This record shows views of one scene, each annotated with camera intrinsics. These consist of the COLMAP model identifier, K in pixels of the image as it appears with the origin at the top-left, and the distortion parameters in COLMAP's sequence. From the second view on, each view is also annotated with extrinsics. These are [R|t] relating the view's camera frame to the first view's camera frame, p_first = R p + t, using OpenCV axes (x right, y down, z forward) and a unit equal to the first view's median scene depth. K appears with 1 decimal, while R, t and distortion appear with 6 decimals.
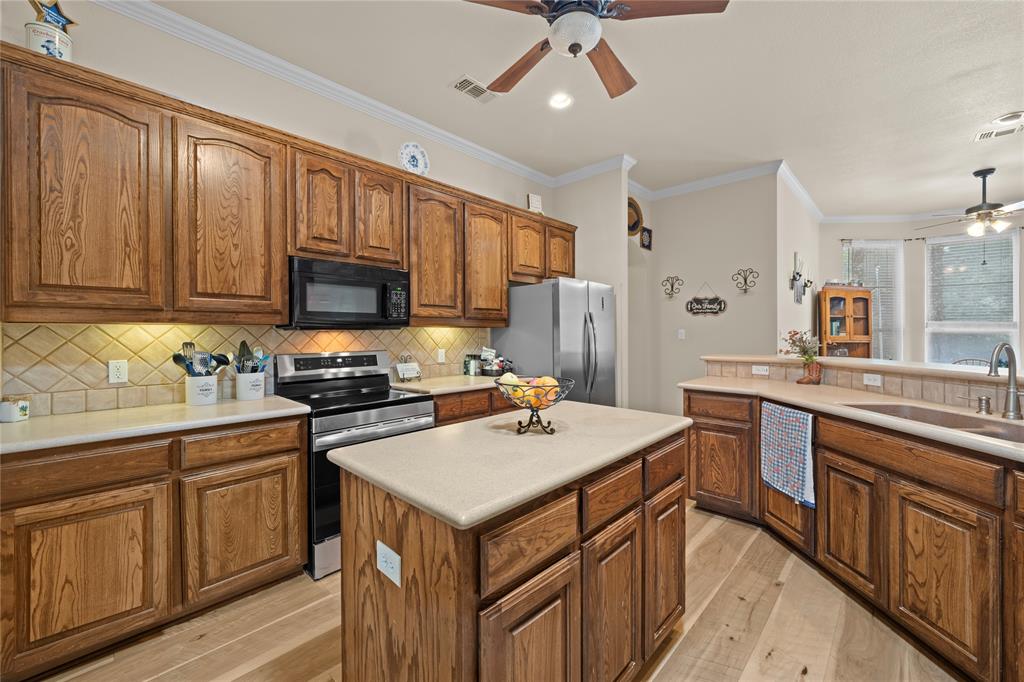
lens RADIAL K [[398.4, 0, 511.1], [0, 398.4, 337.4], [0, 0, 1]] dist [-0.001639, -0.000461]
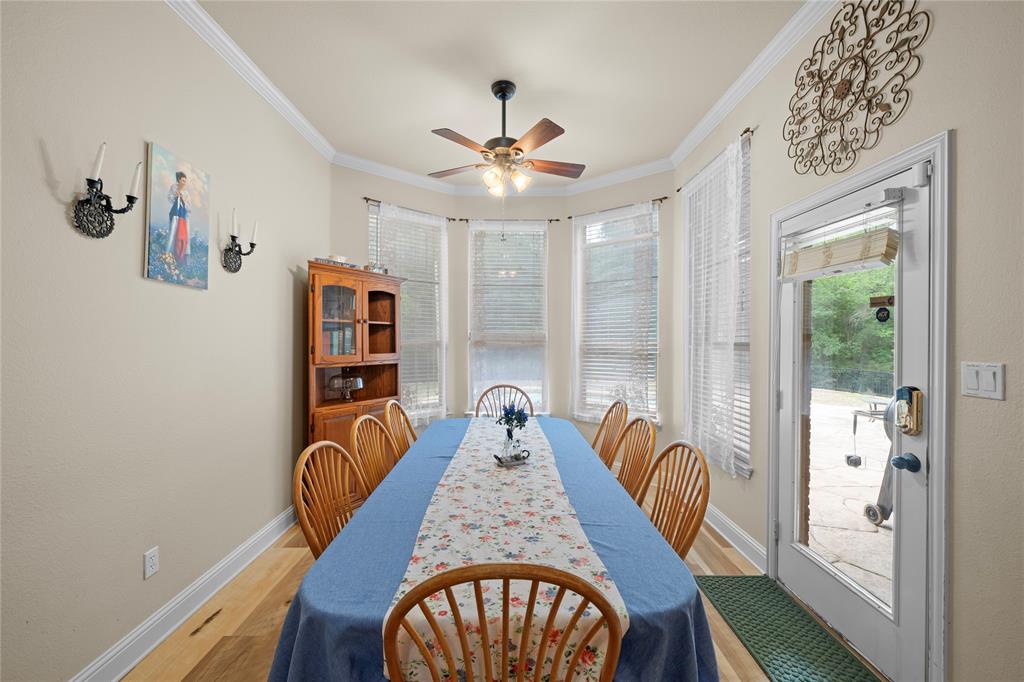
lens RADIAL K [[398.4, 0, 511.1], [0, 398.4, 337.4], [0, 0, 1]] dist [-0.001639, -0.000461]
pose [[0.709681, 0.001792, 0.704521, 1.159715], [0.003985, 0.999971, -0.006558, -0.050071], [-0.704512, 0.007462, 0.709652, 0.843476]]
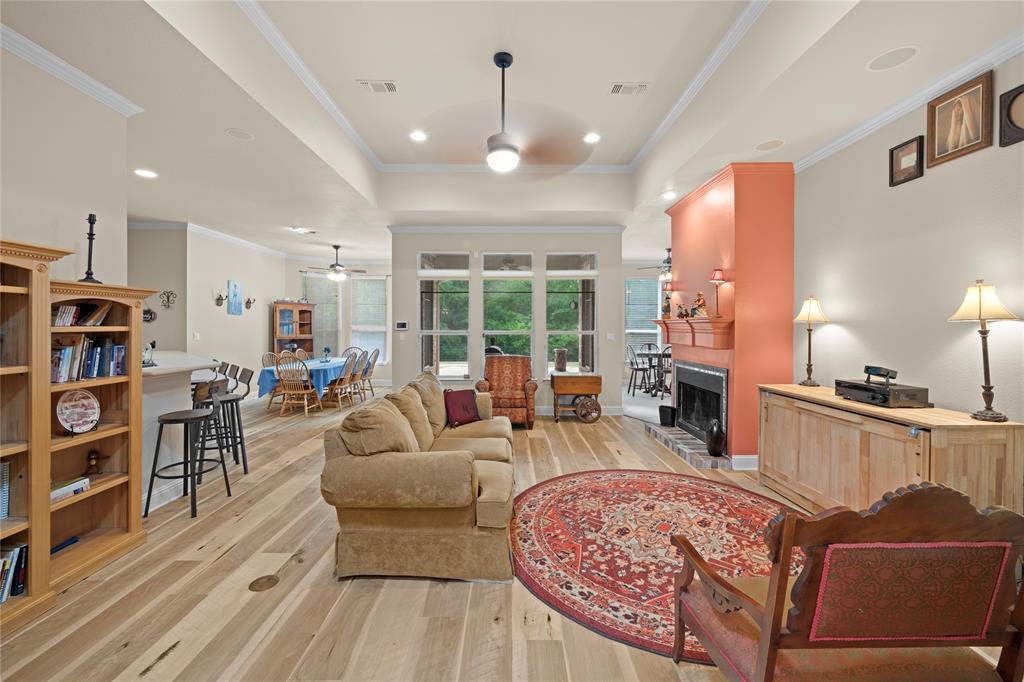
lens RADIAL K [[401.0, 0, 509.1], [0, 401.0, 328.4], [0, 0, 1]] dist [-0.002187, -0.000367]
pose [[0.717272, -0.002019, 0.696790, 0.696539], [0.007285, 0.999963, -0.004603, -0.032069], [-0.696755, 0.008378, 0.717260, -1.389646]]
